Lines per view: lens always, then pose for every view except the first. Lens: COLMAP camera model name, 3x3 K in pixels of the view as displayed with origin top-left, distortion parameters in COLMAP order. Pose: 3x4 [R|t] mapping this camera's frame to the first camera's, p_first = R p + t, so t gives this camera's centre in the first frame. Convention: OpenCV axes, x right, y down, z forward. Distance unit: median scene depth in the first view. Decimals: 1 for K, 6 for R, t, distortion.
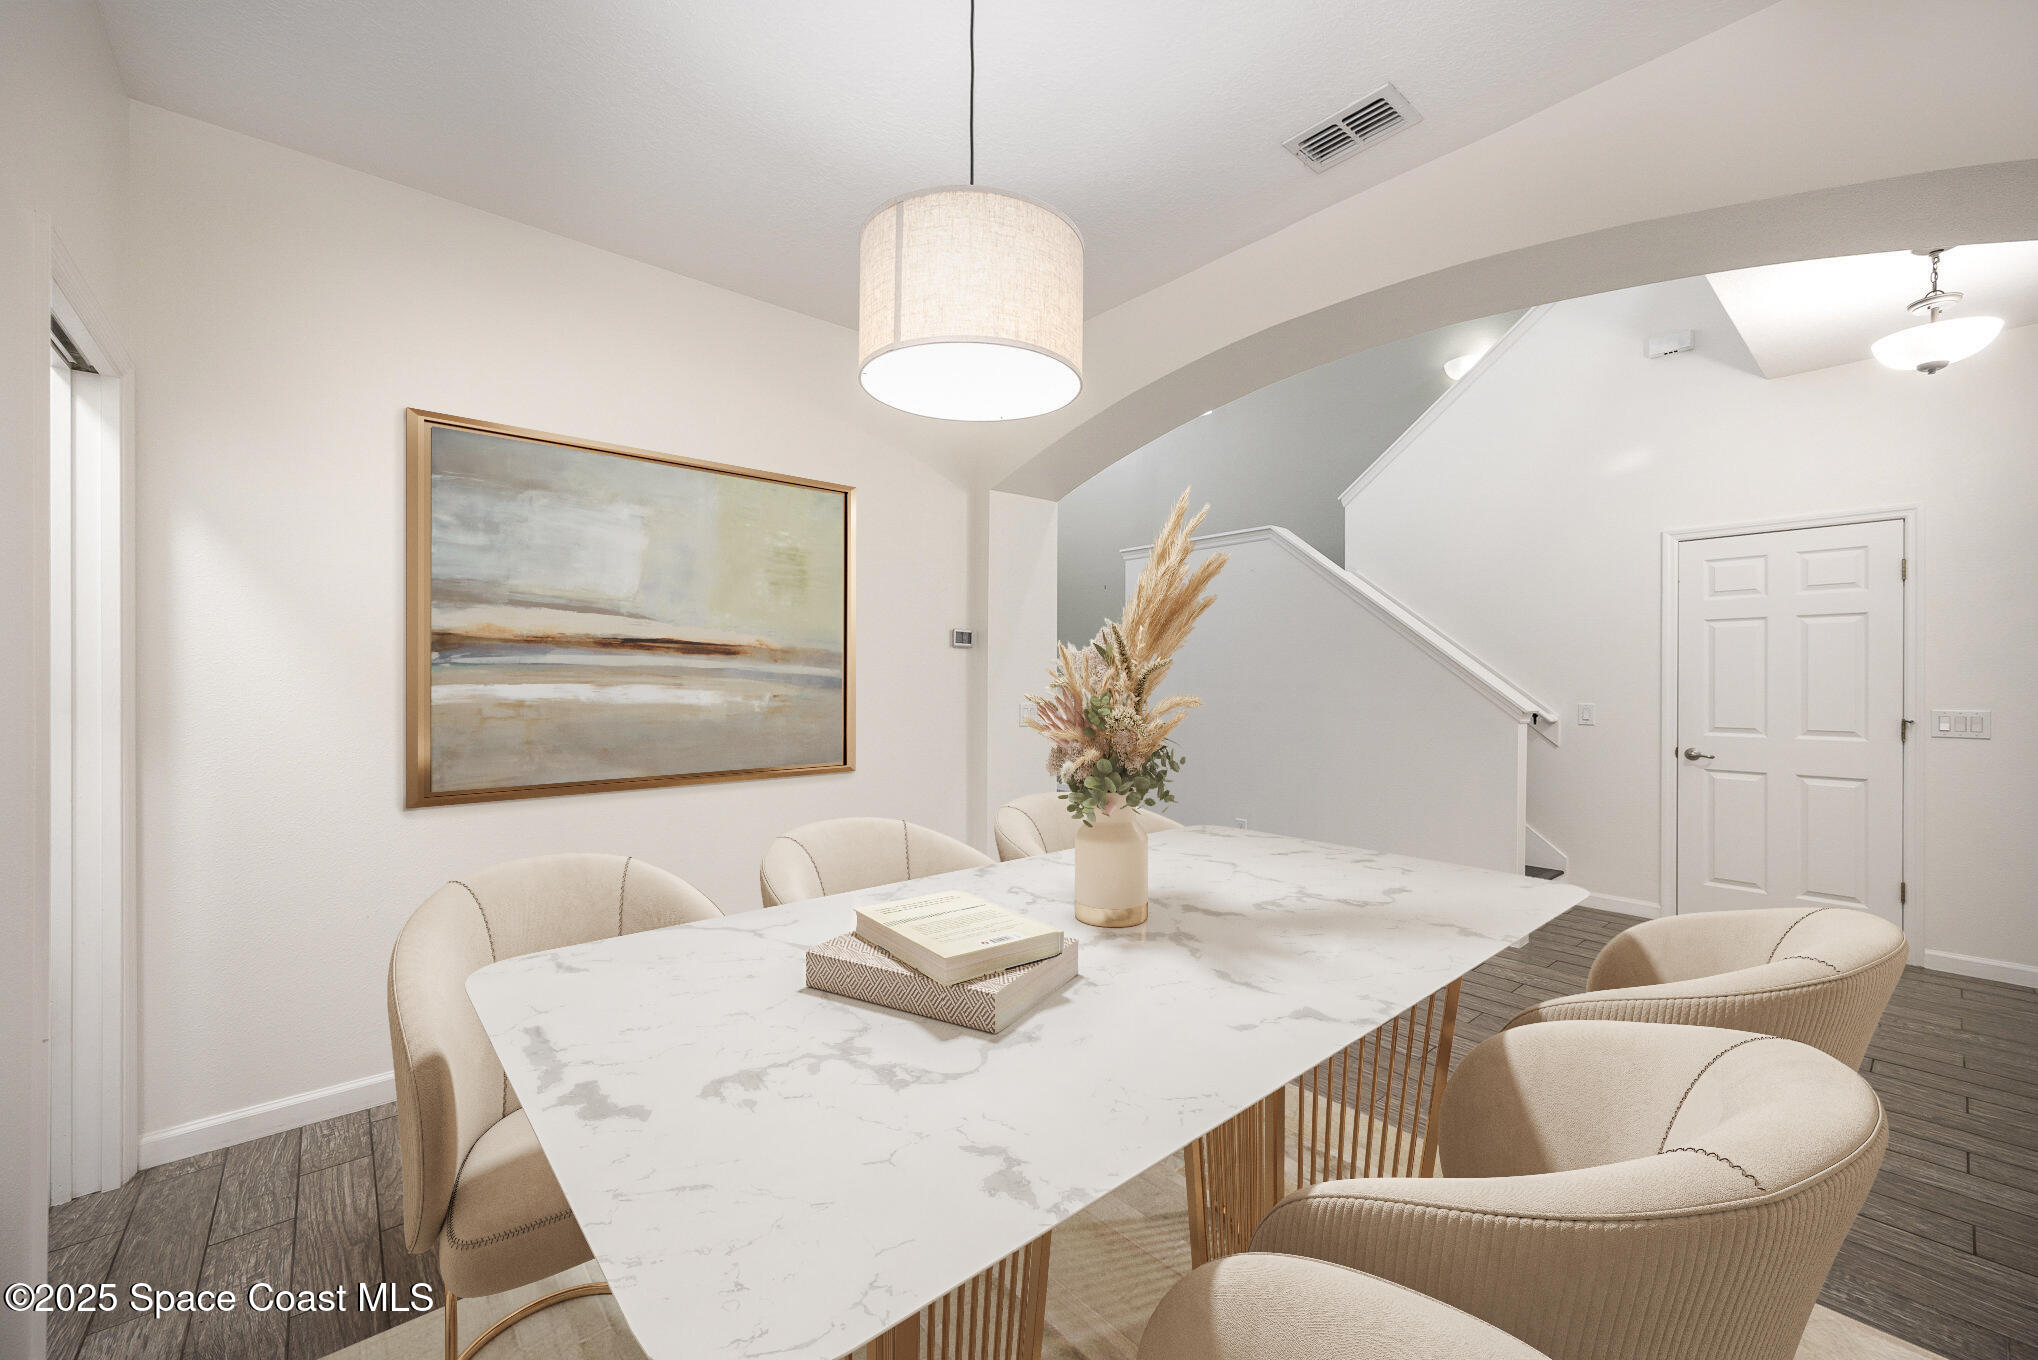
lens RADIAL K [[821.4, 0, 1013.8], [0, 821.4, 676.8], [0, 0, 1]] dist [0.000509, 0.000072]
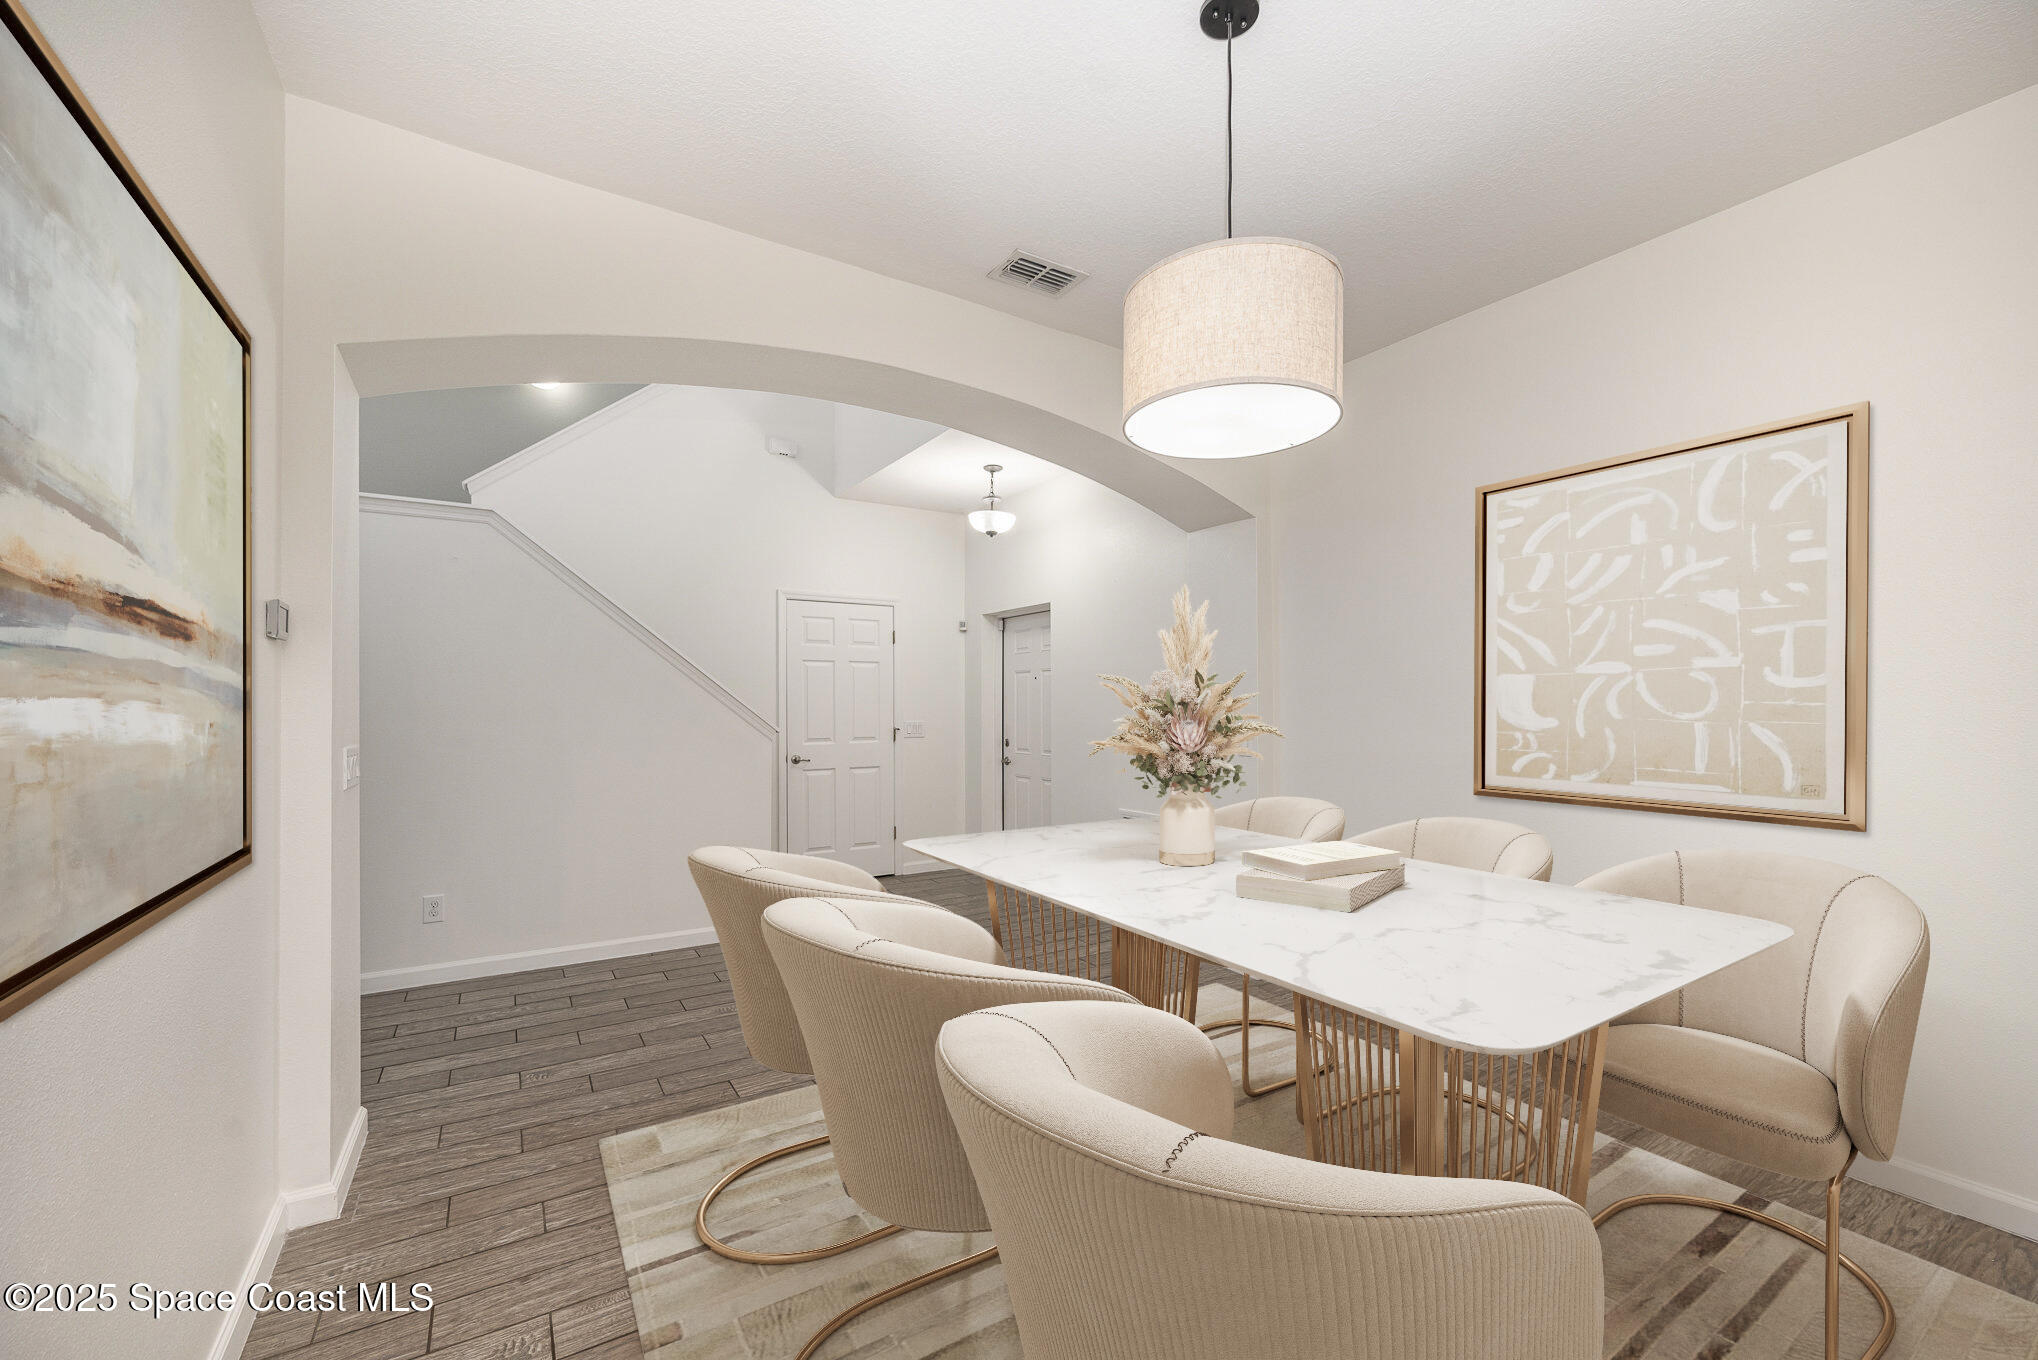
lens RADIAL K [[831.3, 0, 1052.0], [0, 831.3, 707.3], [0, 0, 1]] dist [0.000634, 0.000012]
pose [[0.133472, -0.005341, 0.991038, -1.141846], [0.000870, 0.999986, 0.005272, 0.005304], [-0.991052, 0.000159, 0.133475, 0.991447]]
